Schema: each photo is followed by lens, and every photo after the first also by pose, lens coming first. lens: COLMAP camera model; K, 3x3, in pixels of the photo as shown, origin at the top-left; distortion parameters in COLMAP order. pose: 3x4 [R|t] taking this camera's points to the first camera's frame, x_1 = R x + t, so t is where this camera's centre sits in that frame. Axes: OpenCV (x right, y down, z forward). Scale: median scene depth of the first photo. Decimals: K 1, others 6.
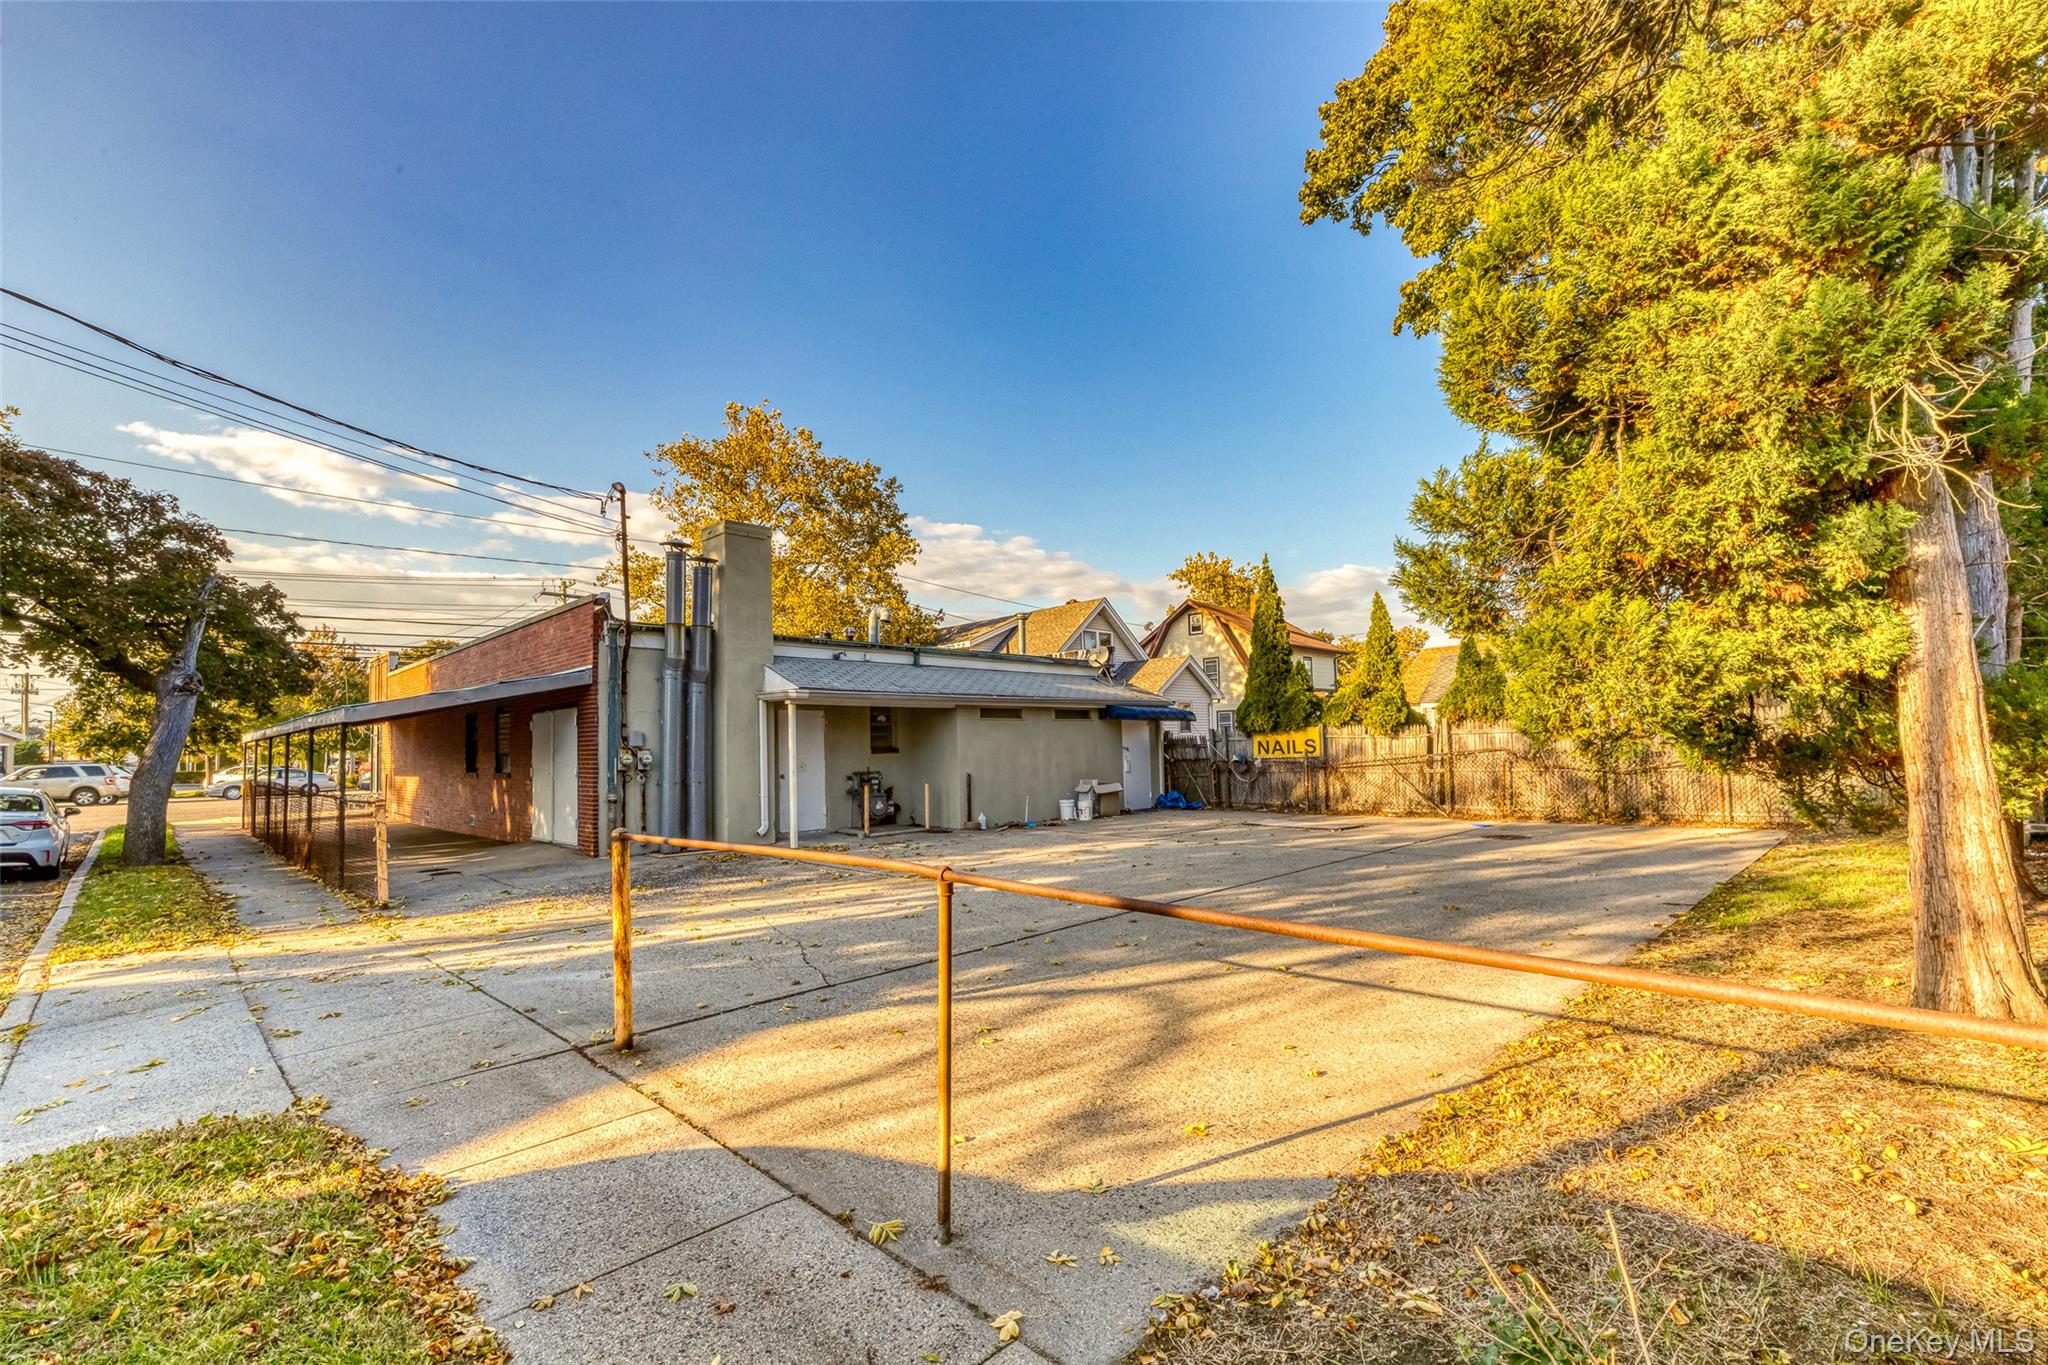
lens RADIAL K [[905.7, 0, 1023.2], [0, 905.7, 709.5], [0, 0, 1]] dist [-0.000435, -0.000009]
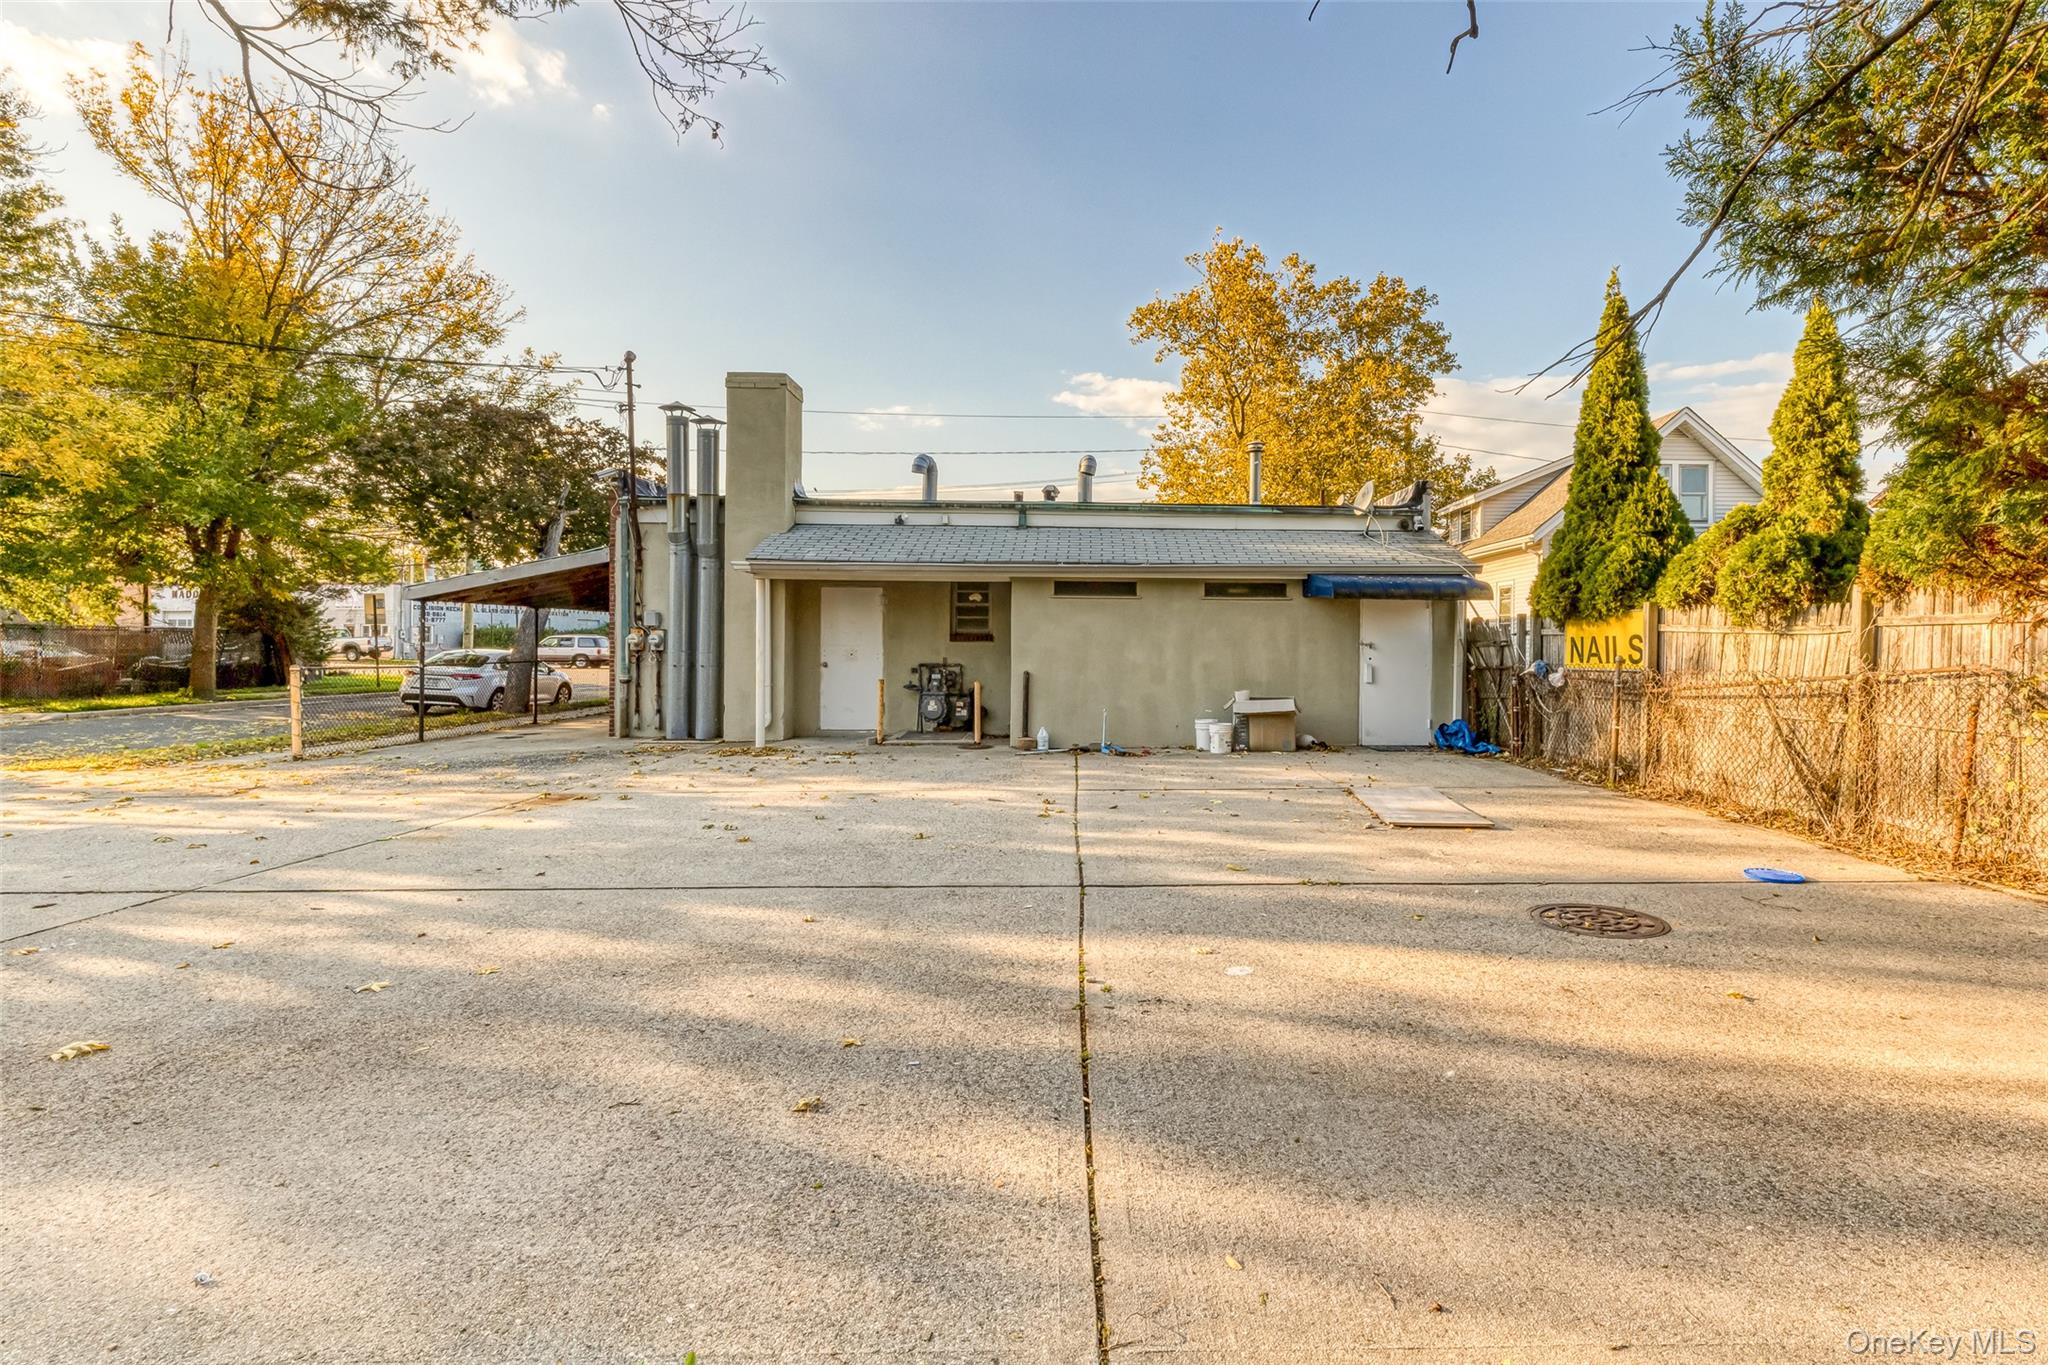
lens RADIAL K [[967.7, 0, 1117.3], [0, 967.7, 642.8], [0, 0, 1]] dist [-0.002398, -0.000414]
pose [[0.728519, 0.024806, -0.684576, 0.503681], [0.006973, 0.999024, 0.043621, 0.013605], [0.684990, -0.036552, 0.727635, 0.464675]]
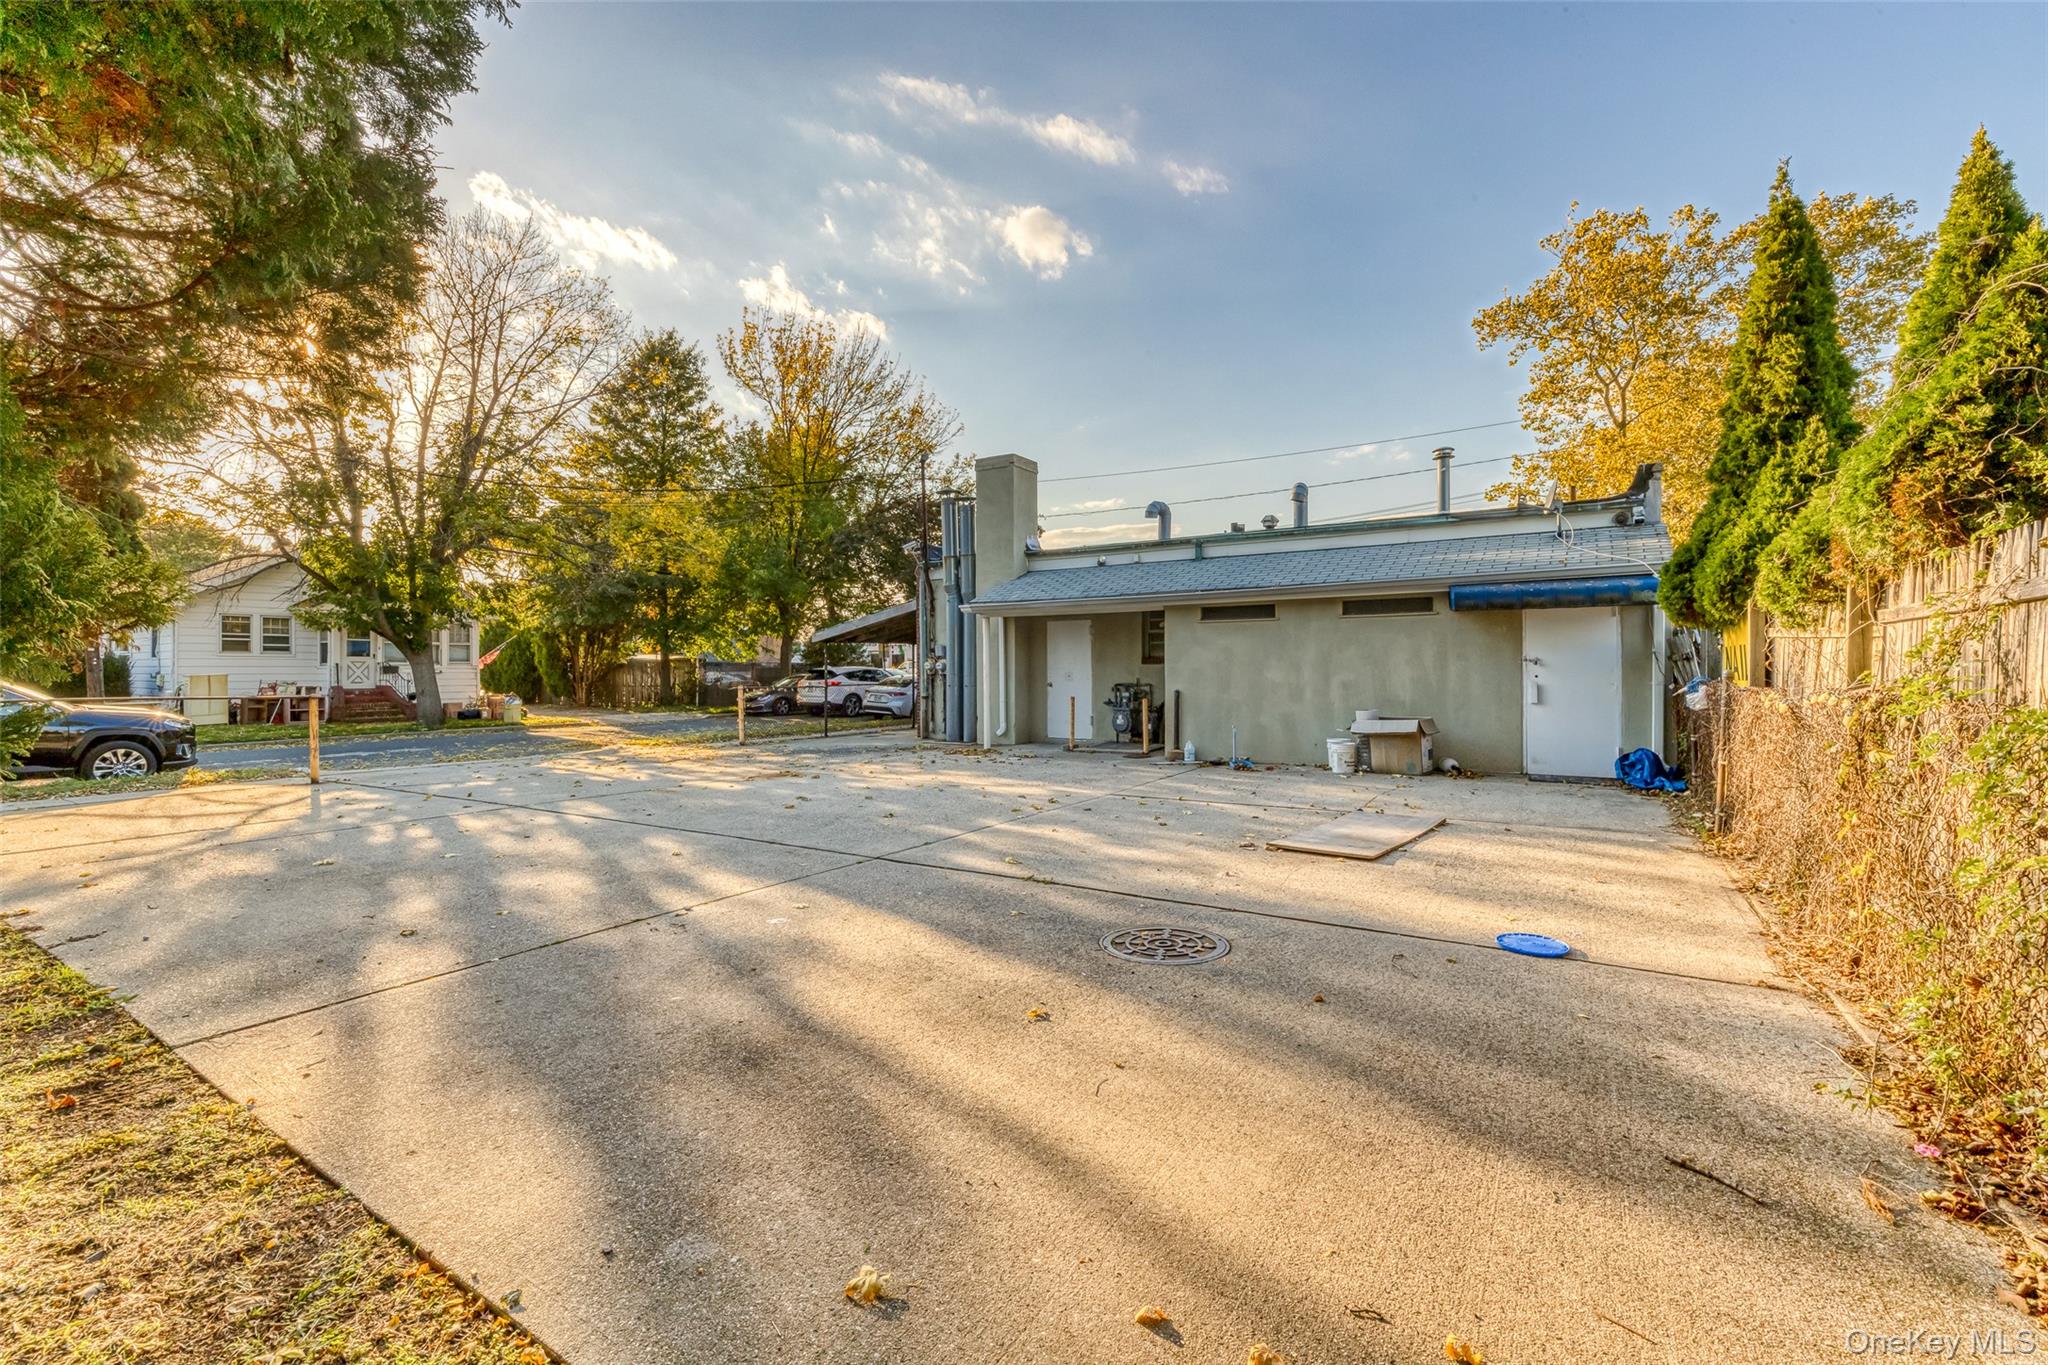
lens RADIAL K [[879.8, 0, 1028.6], [0, 879.8, 657.2], [0, 0, 1]] dist [-0.001961, -0.000147]
pose [[0.206455, 0.007815, -0.978425, 0.652380], [0.045075, 0.998831, 0.017489, 0.020721], [0.977417, -0.047713, 0.205861, 0.681332]]
